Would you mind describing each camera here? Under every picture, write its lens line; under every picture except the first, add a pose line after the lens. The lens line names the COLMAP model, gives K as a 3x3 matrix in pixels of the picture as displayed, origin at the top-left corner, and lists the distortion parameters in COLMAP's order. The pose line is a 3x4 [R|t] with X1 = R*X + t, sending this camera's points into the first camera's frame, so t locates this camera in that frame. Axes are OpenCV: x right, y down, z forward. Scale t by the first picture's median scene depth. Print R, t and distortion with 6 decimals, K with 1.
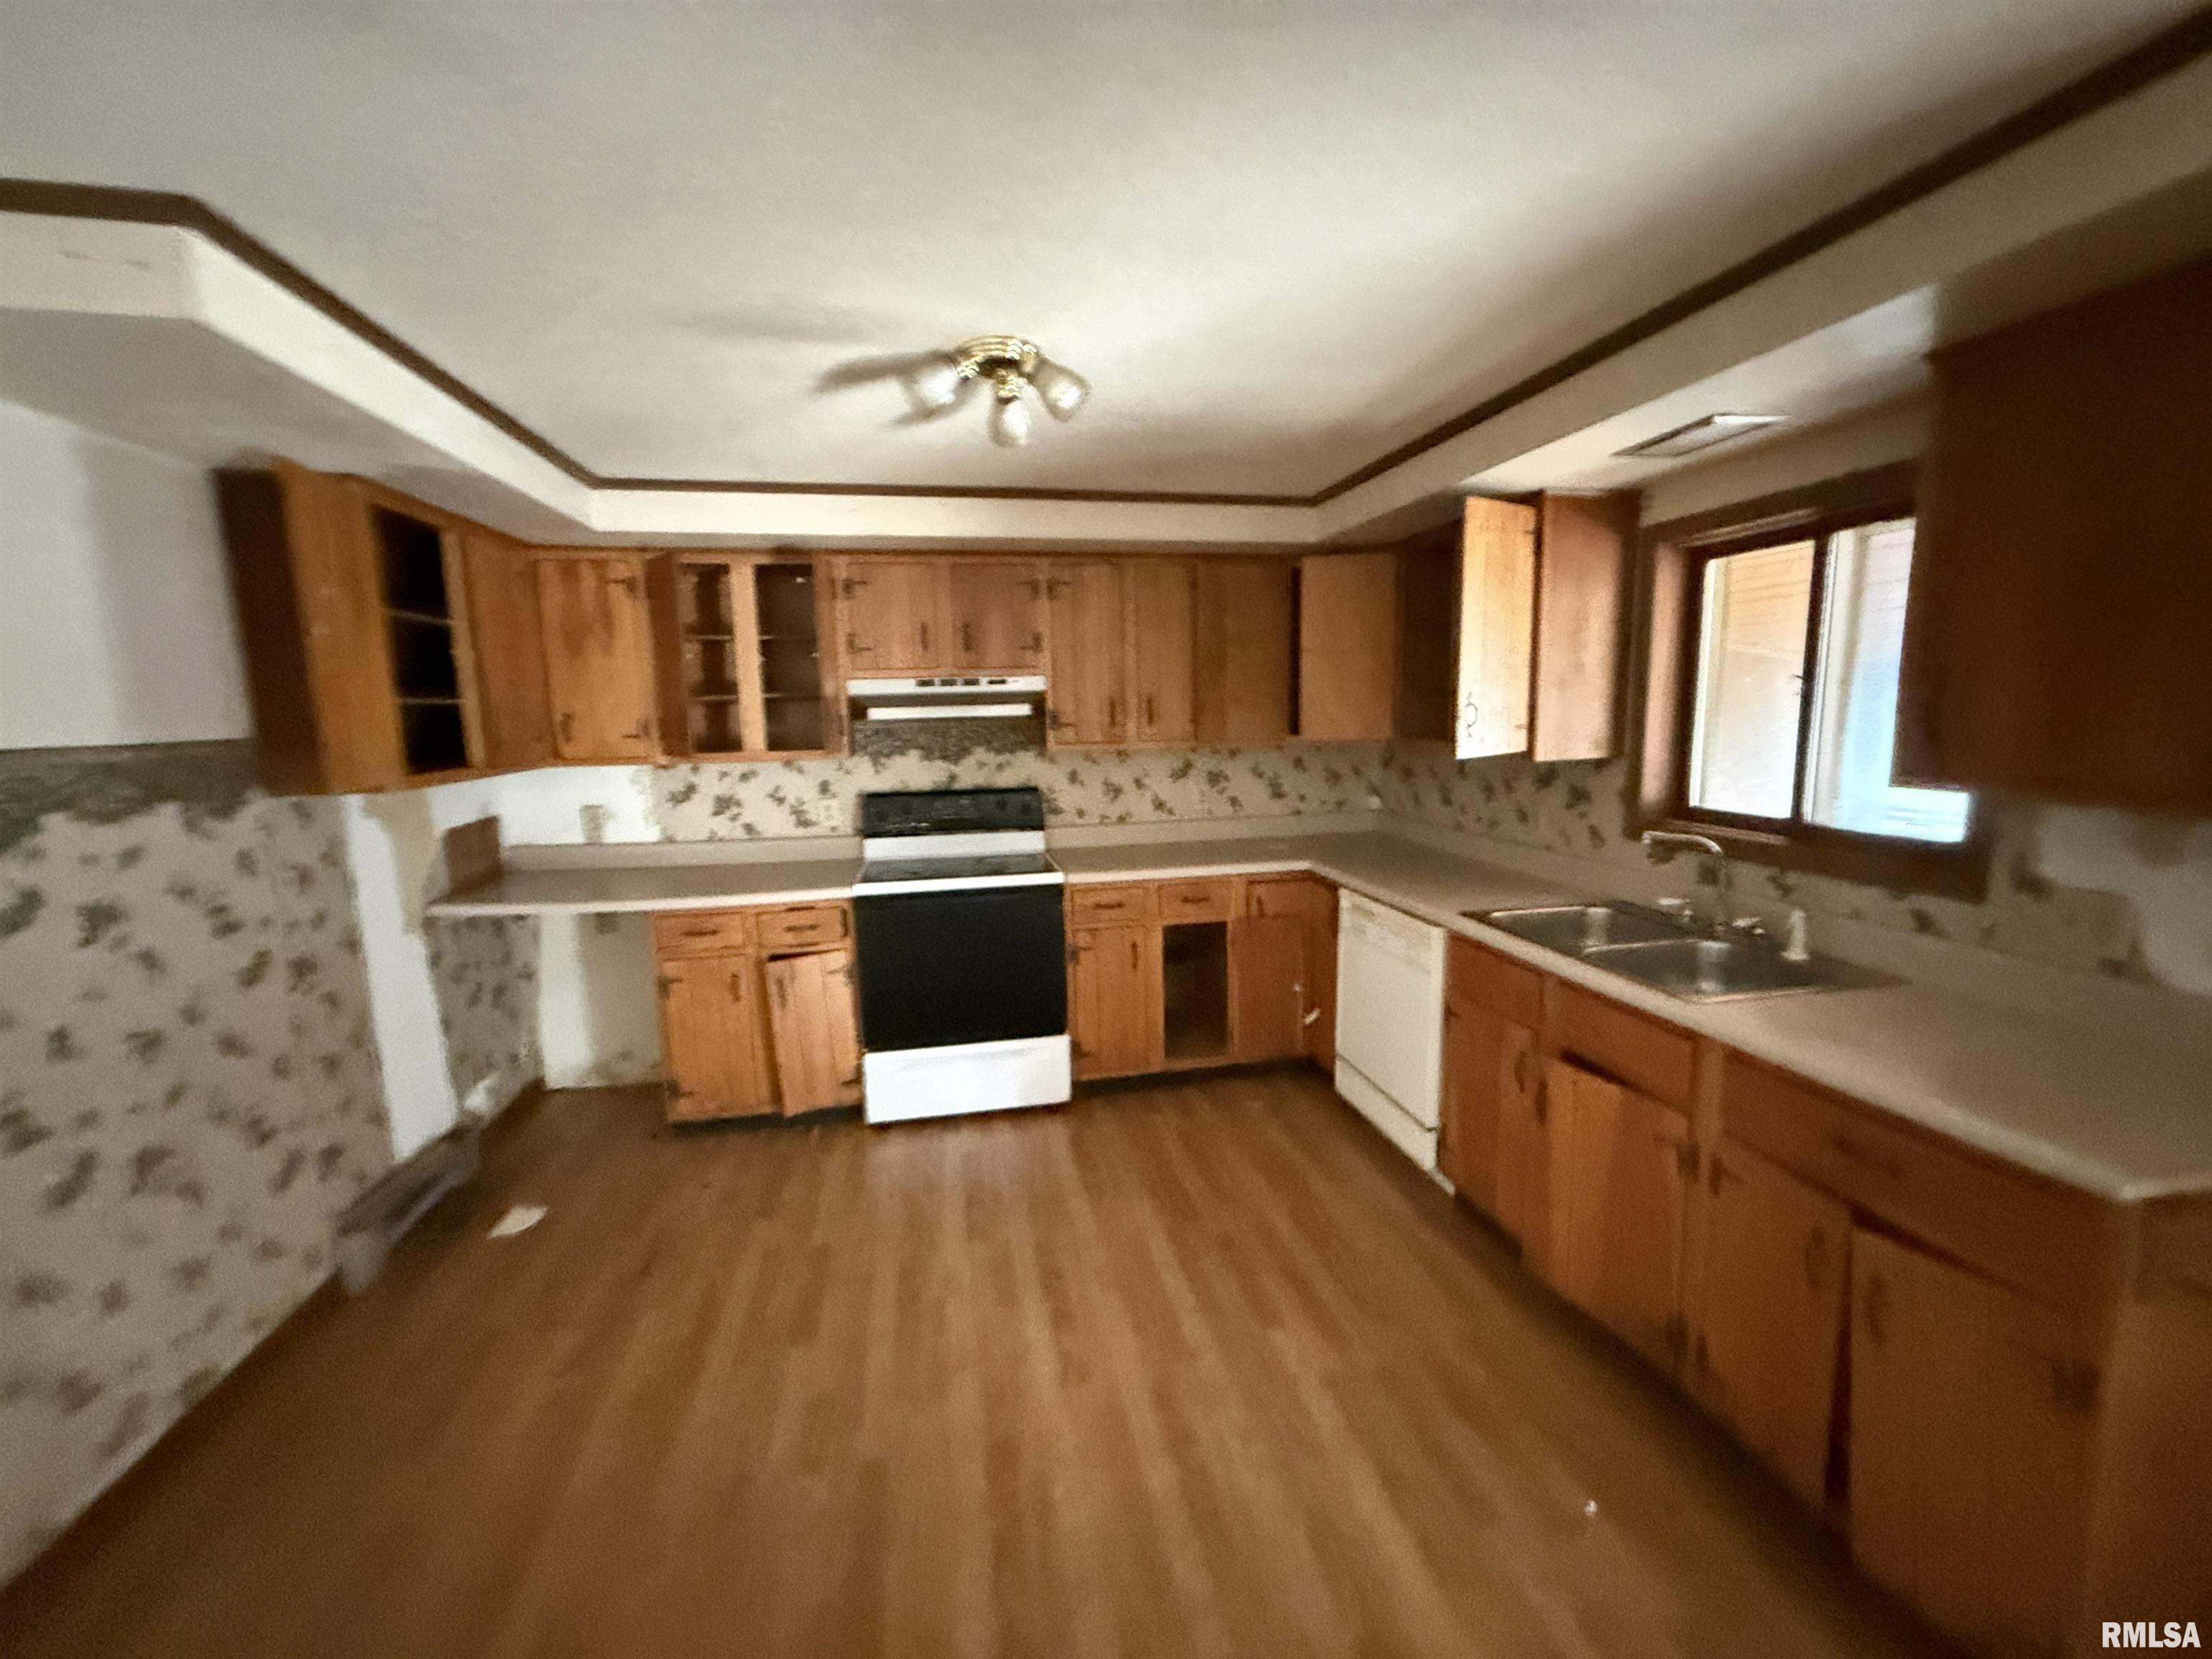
lens RADIAL K [[883.0, 0, 1098.0], [0, 883.0, 835.0], [0, 0, 1]] dist [0.002192, -0.000371]
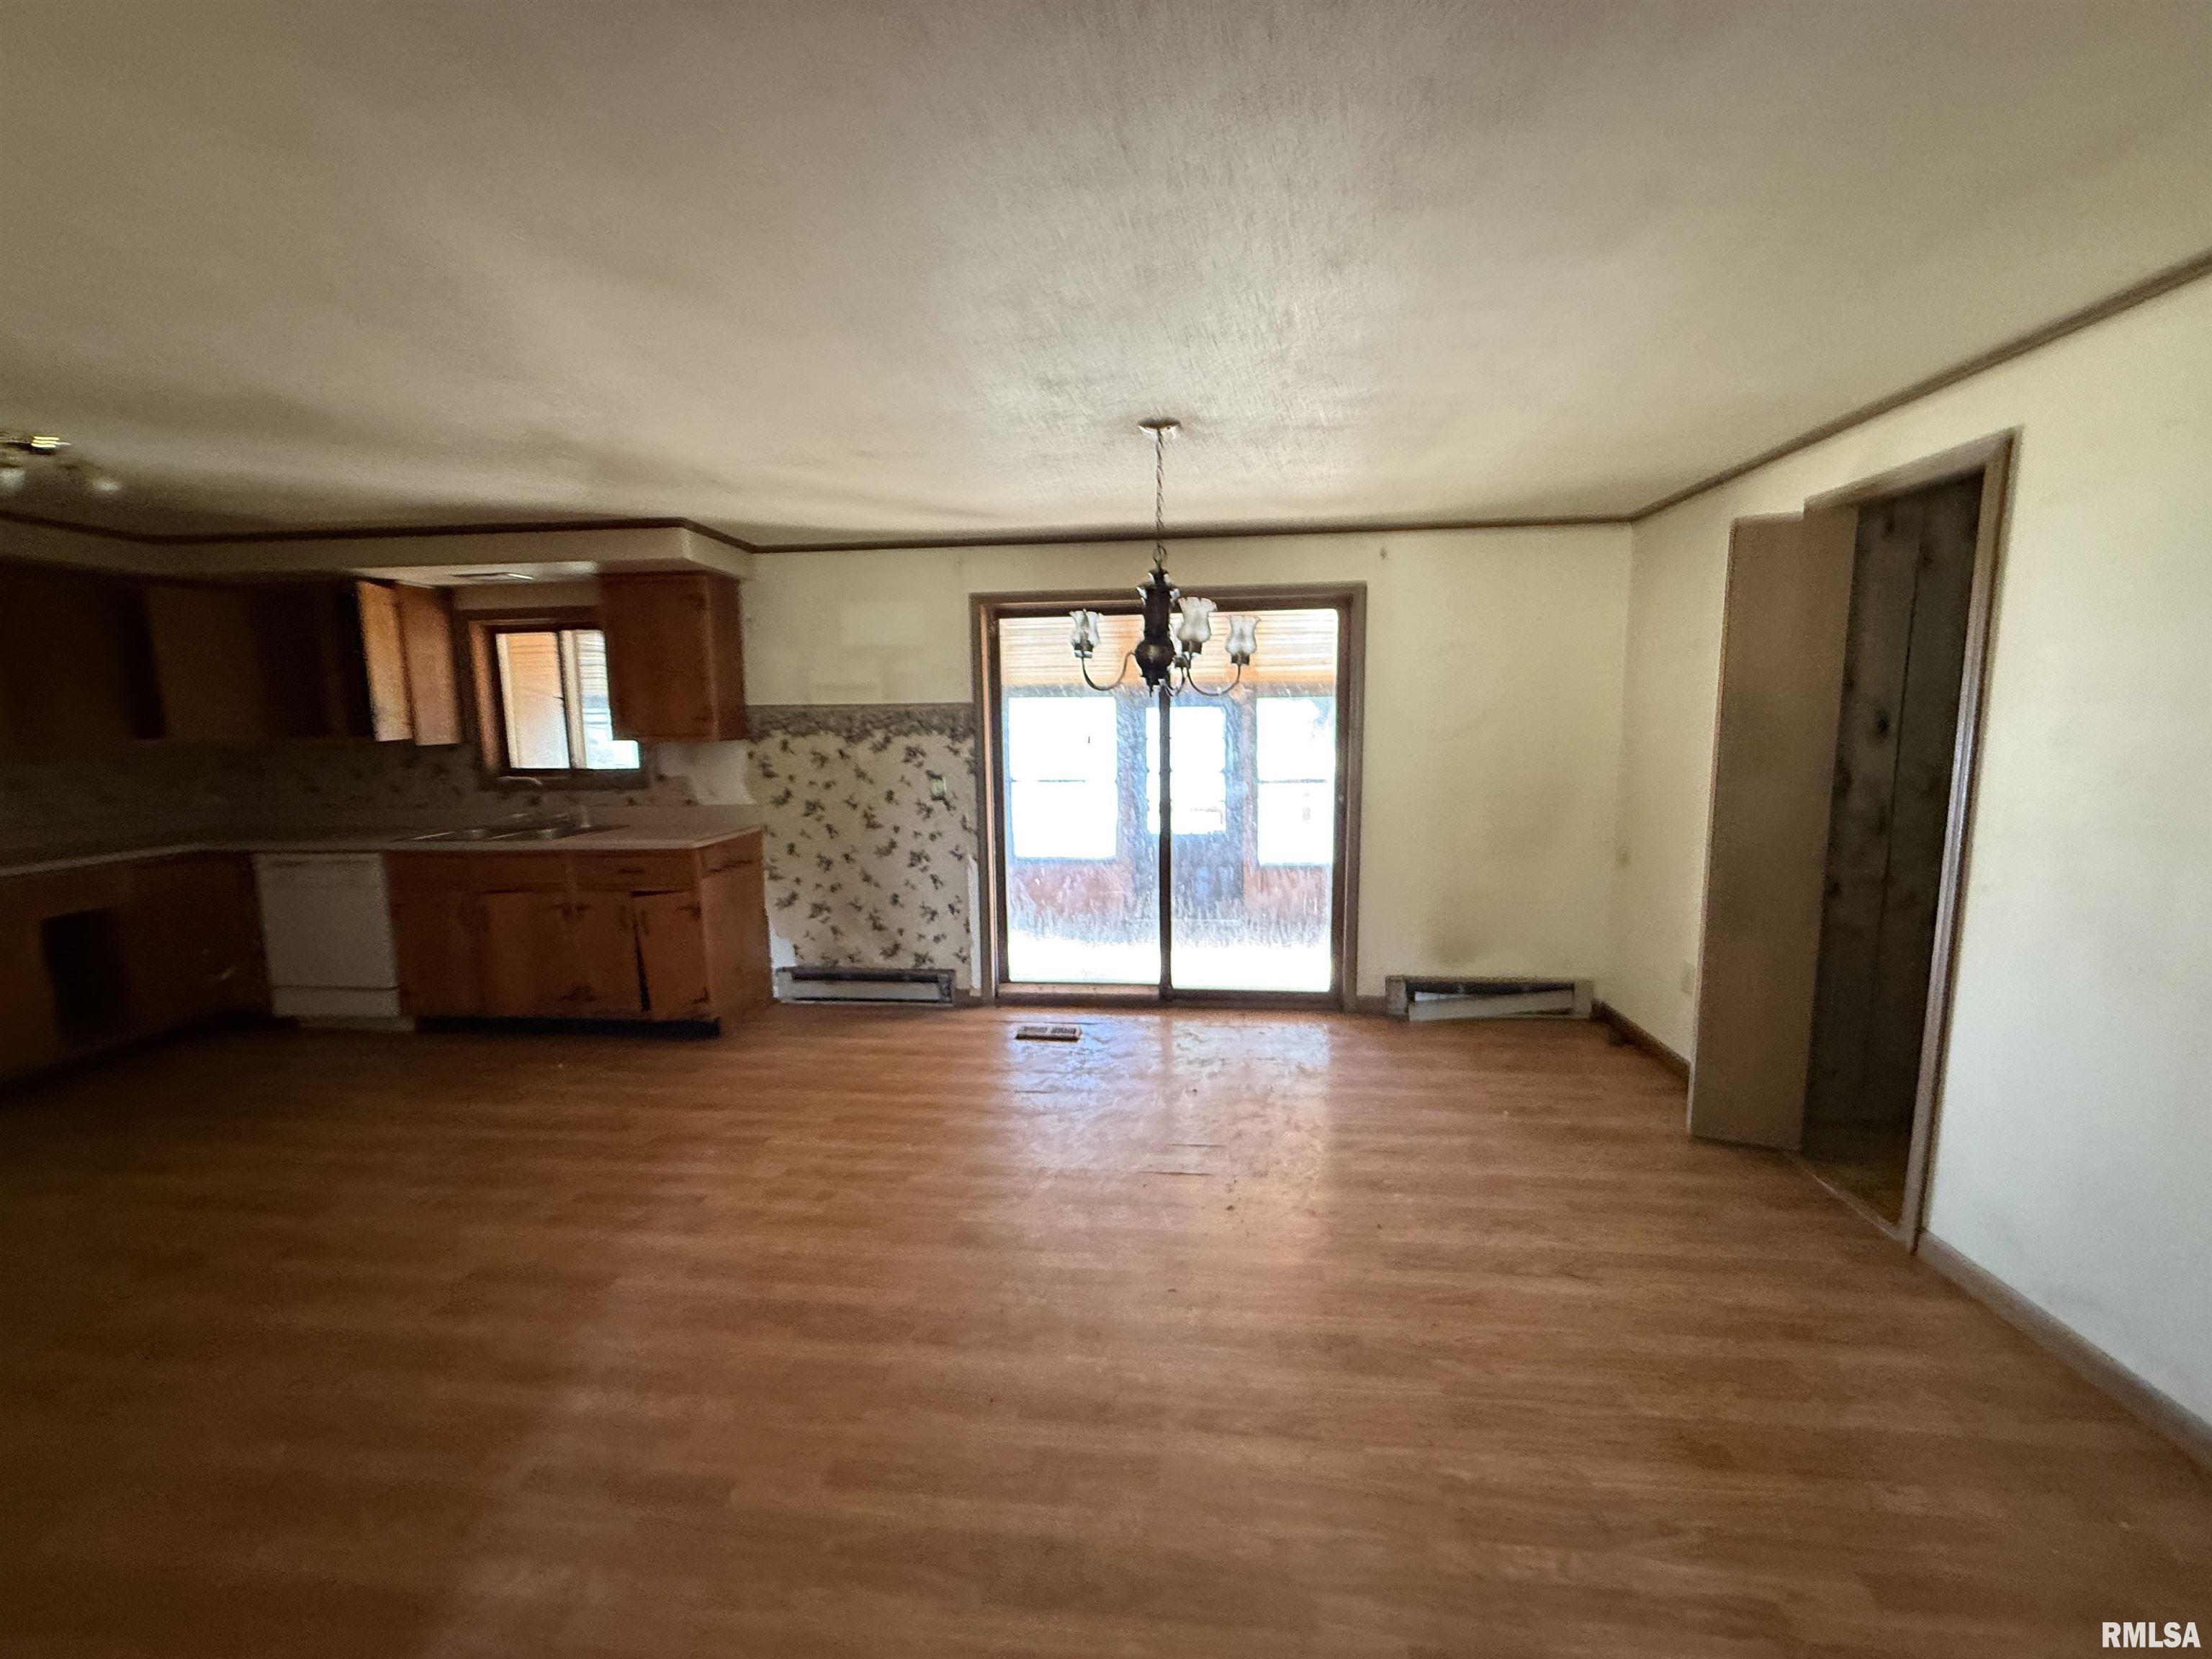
lens RADIAL K [[883.0, 0, 1097.7], [0, 883.0, 833.0], [0, 0, 1]] dist [0.002192, -0.000371]
pose [[0.293283, -0.107079, 0.950010, -0.595846], [0.148159, 0.986793, 0.065486, 0.131283], [-0.944476, 0.121547, 0.305274, -0.556856]]
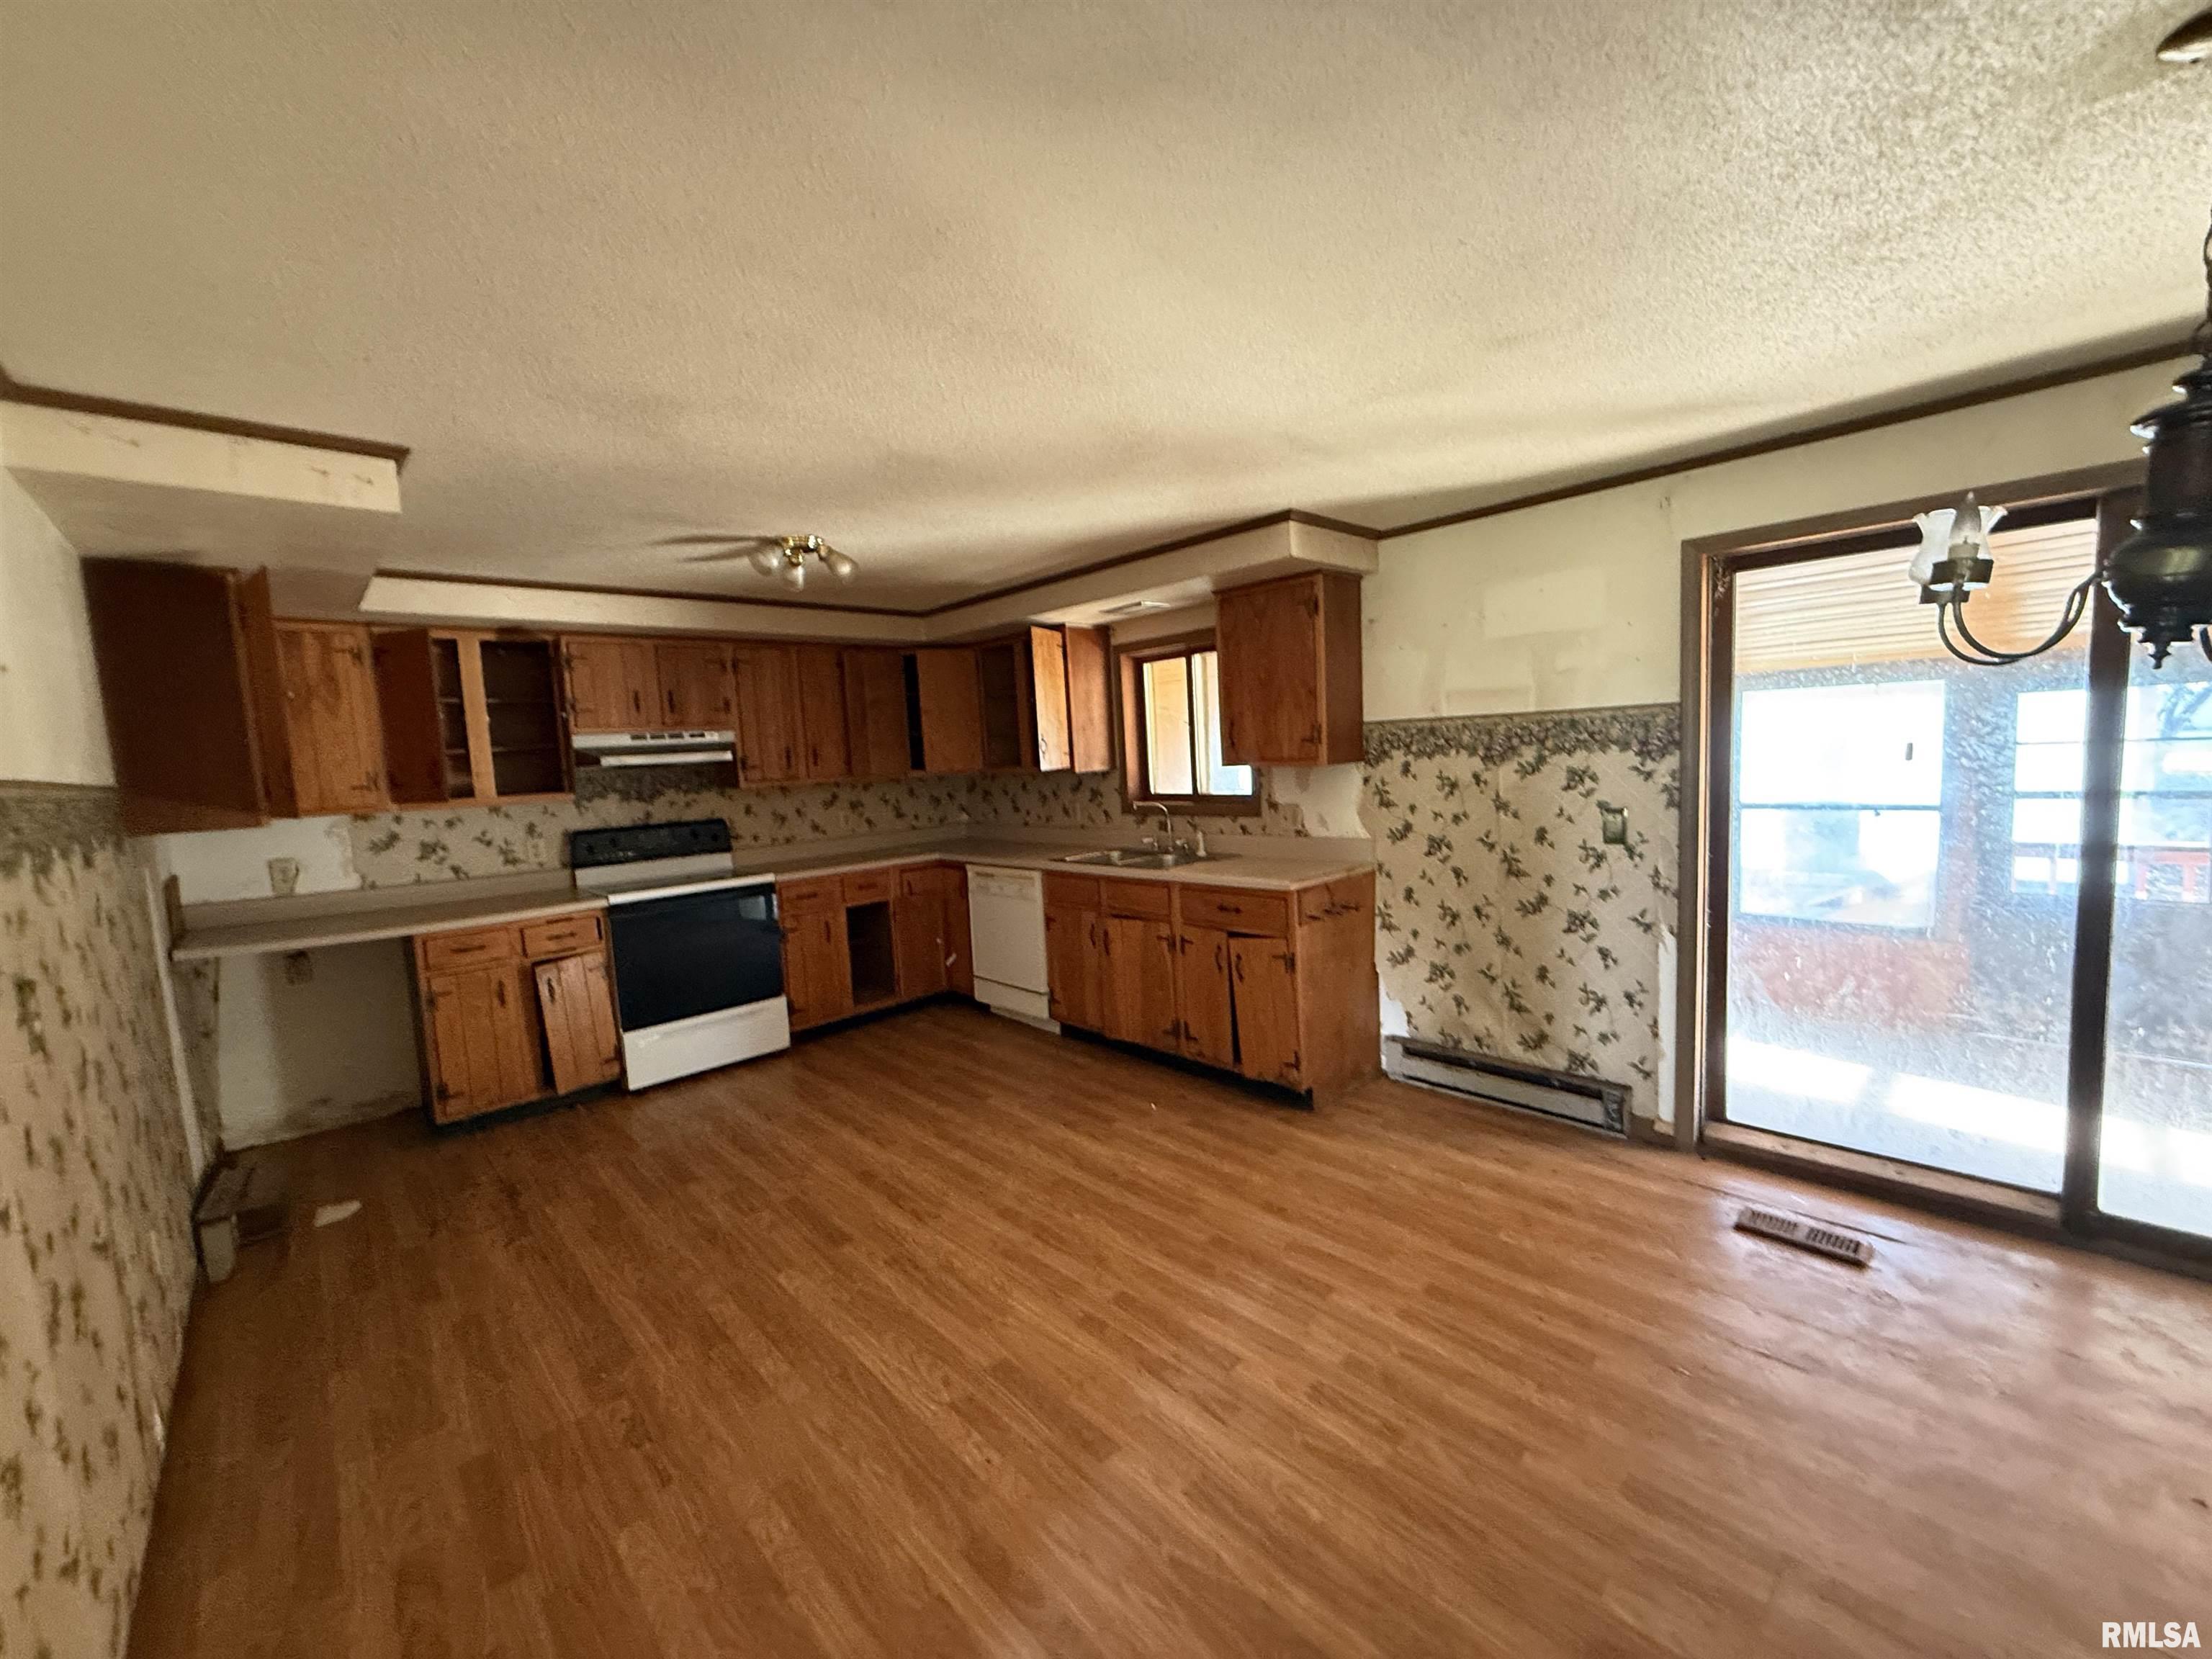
lens RADIAL K [[883.0, 0, 1099.2], [0, 883.0, 834.3], [0, 0, 1]] dist [0.002192, -0.000371]
pose [[0.849934, -0.073458, 0.521743, -0.336665], [0.111422, 0.992897, -0.041716, 0.100546], [-0.514973, 0.093589, 0.852082, -0.441354]]
